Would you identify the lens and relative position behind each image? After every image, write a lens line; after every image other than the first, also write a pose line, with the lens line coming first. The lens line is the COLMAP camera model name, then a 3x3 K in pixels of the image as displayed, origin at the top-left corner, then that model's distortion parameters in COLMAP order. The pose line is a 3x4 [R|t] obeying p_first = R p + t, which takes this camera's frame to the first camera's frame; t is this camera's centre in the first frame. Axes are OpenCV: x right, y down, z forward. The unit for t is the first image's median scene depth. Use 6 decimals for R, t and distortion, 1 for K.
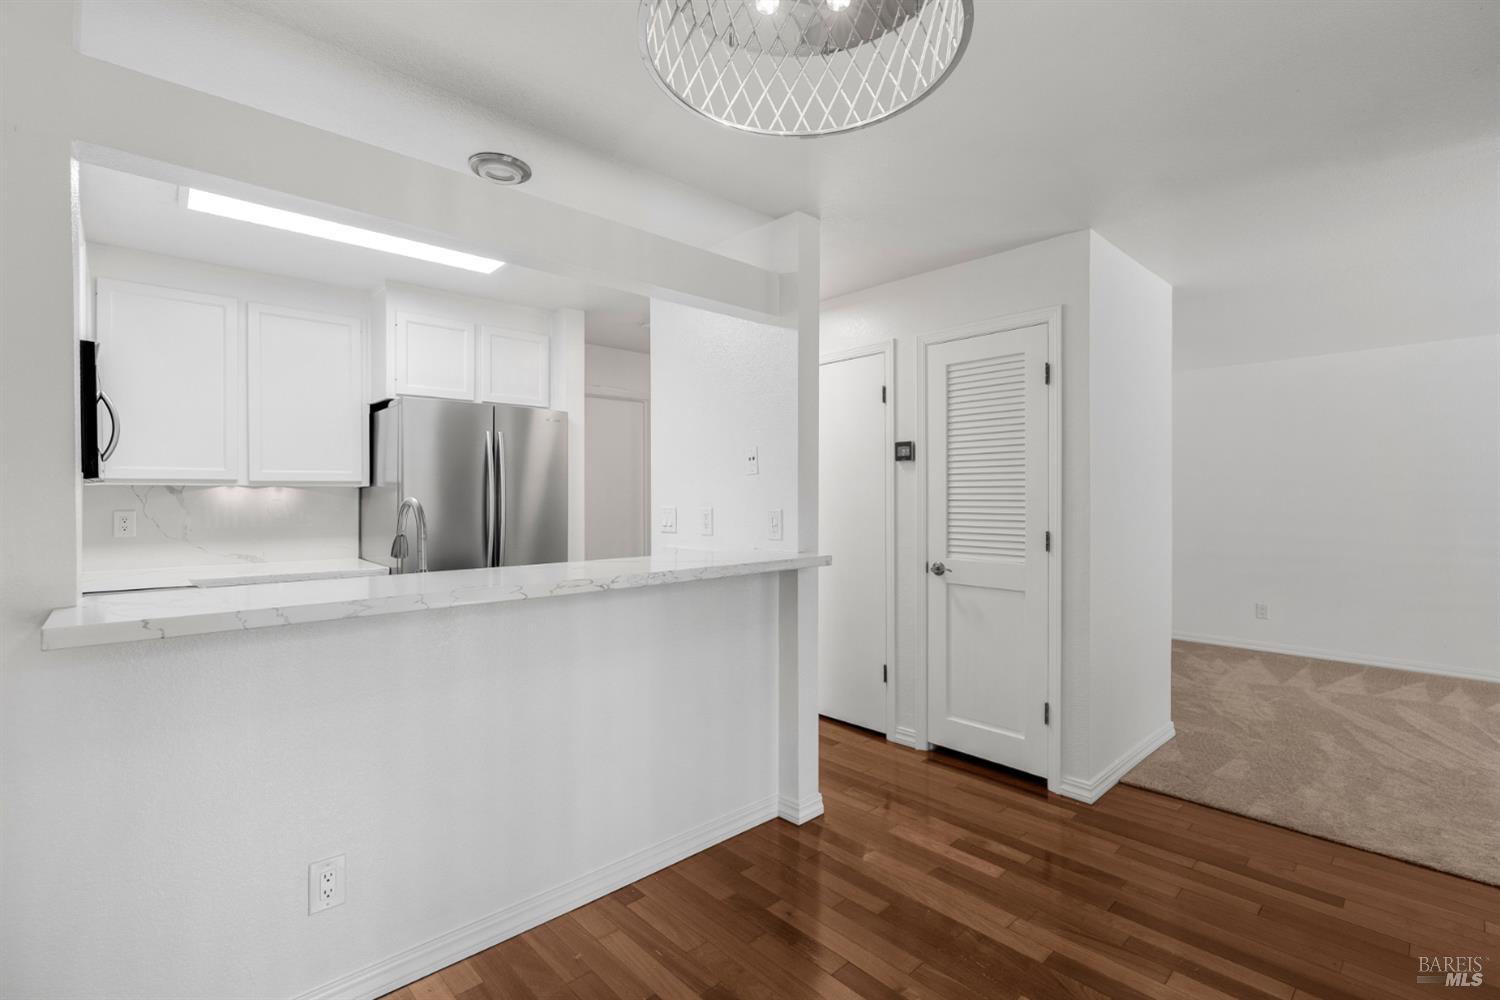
lens RADIAL K [[696.0, 0, 750.0], [0, 696.0, 500.0], [0, 0, 1]] dist [-0.010083, 0.000281]
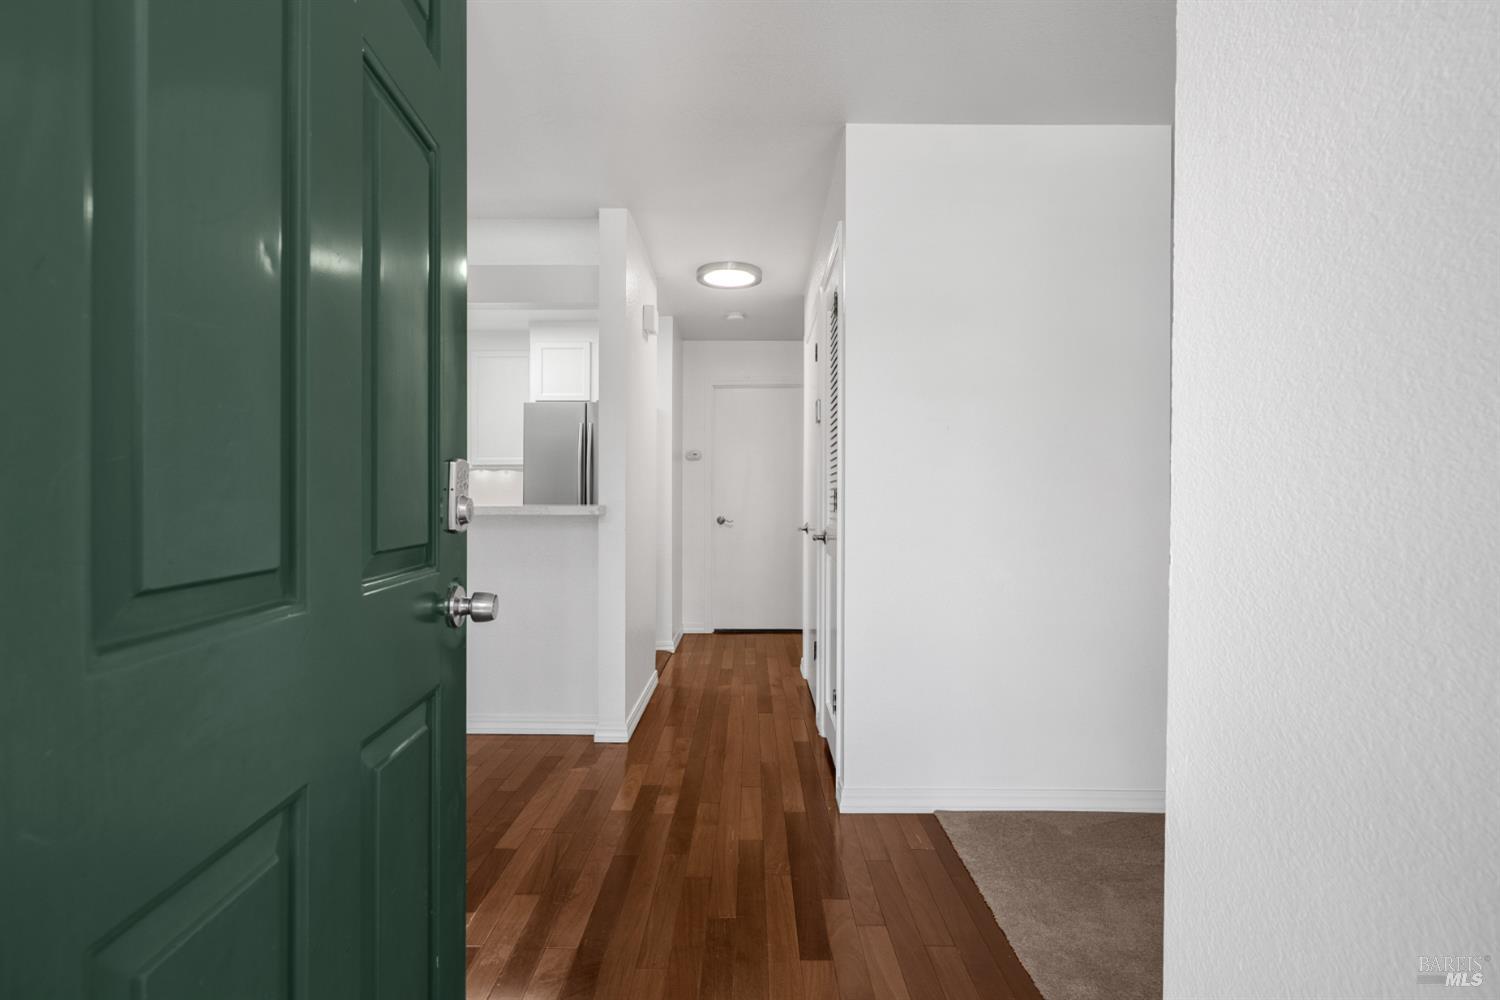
lens RADIAL K [[740.9, 0, 750.0], [0, 740.9, 500.0], [0, 0, 1]] dist [0.000311, 0.000143]
pose [[0.718423, 0.003302, -0.695599, 1.190996], [-0.003984, 0.999992, 0.000632, 0.063903], [0.695595, 0.002317, 0.718430, 0.306227]]
